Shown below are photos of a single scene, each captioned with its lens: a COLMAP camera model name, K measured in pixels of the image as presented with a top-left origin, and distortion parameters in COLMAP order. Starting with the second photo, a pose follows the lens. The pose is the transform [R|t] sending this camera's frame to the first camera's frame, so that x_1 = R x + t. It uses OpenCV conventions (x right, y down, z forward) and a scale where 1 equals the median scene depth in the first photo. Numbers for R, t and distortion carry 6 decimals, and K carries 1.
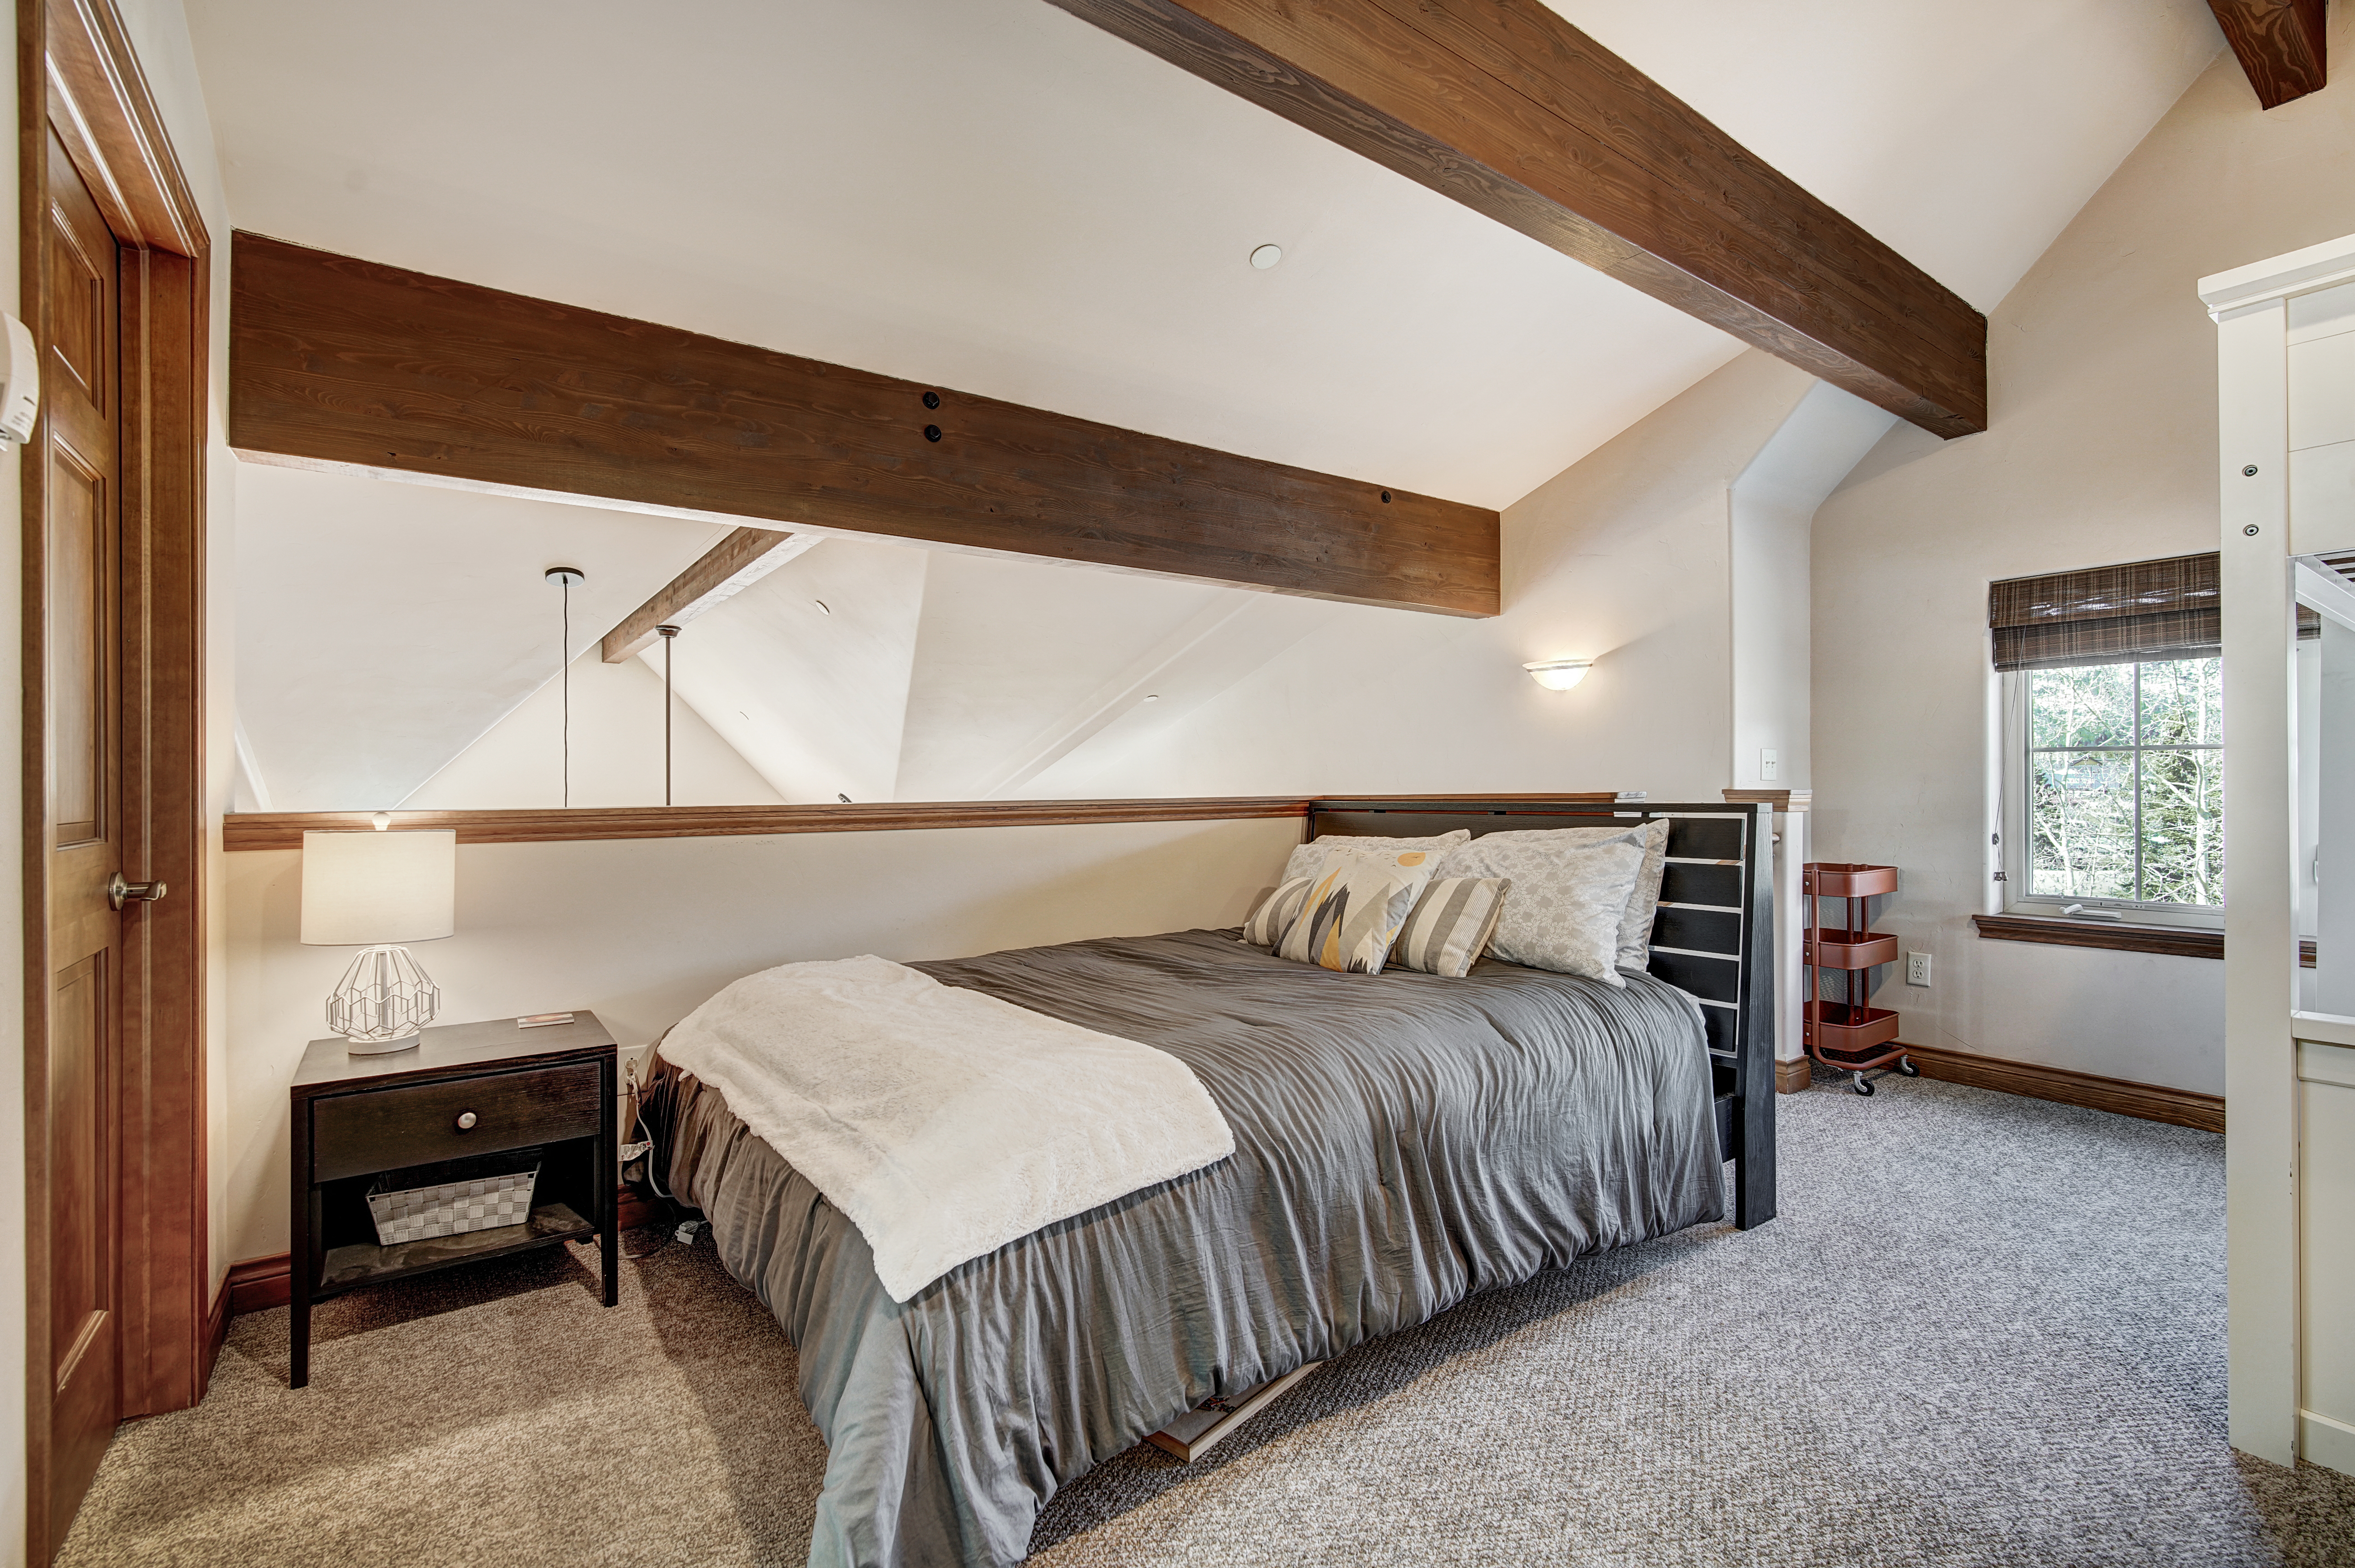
lens RADIAL K [[1061.2, 0, 1177.5], [0, 1061.2, 784.0], [0, 0, 1]] dist [-0.003824, 0.000514]
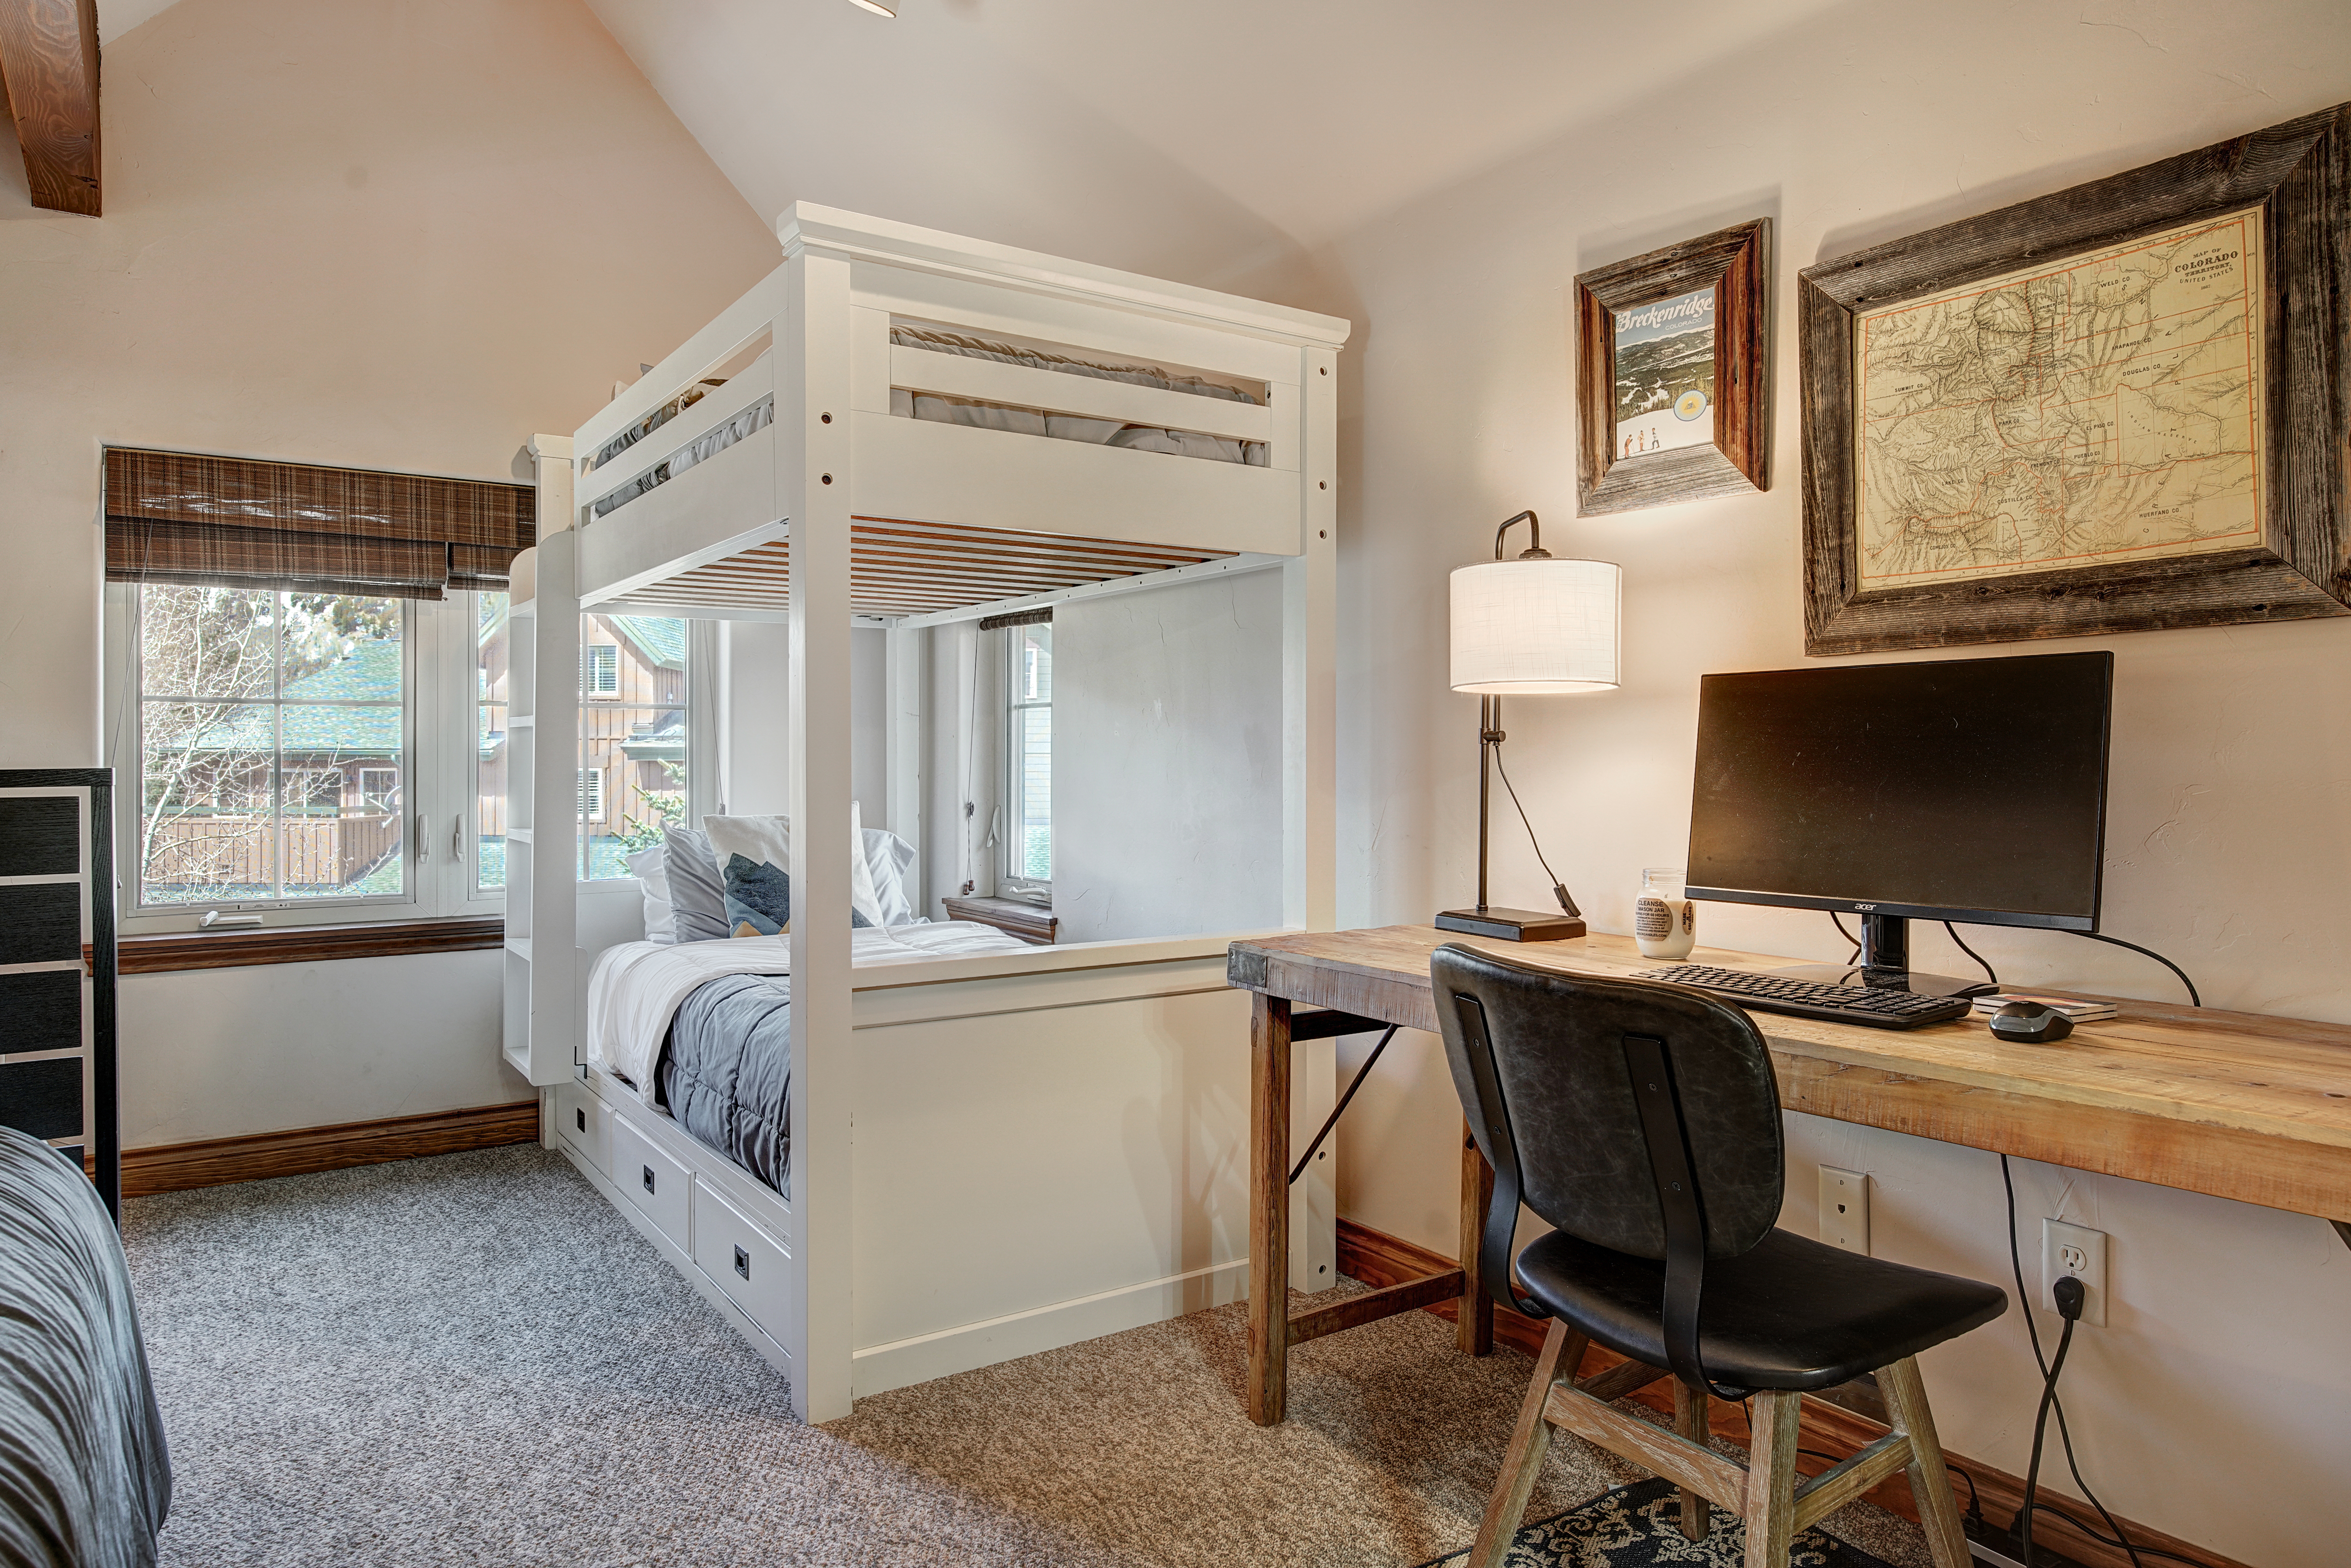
lens RADIAL K [[1485.6, 0, 1175.5], [0, 1485.6, 784.0], [0, 0, 1]] dist [0.000048, -0.000889]
pose [[0.014953, -0.011665, 0.999820, -0.183235], [-0.000269, 0.999932, 0.011671, 0.013911], [-0.999888, -0.000444, 0.014949, 0.343825]]
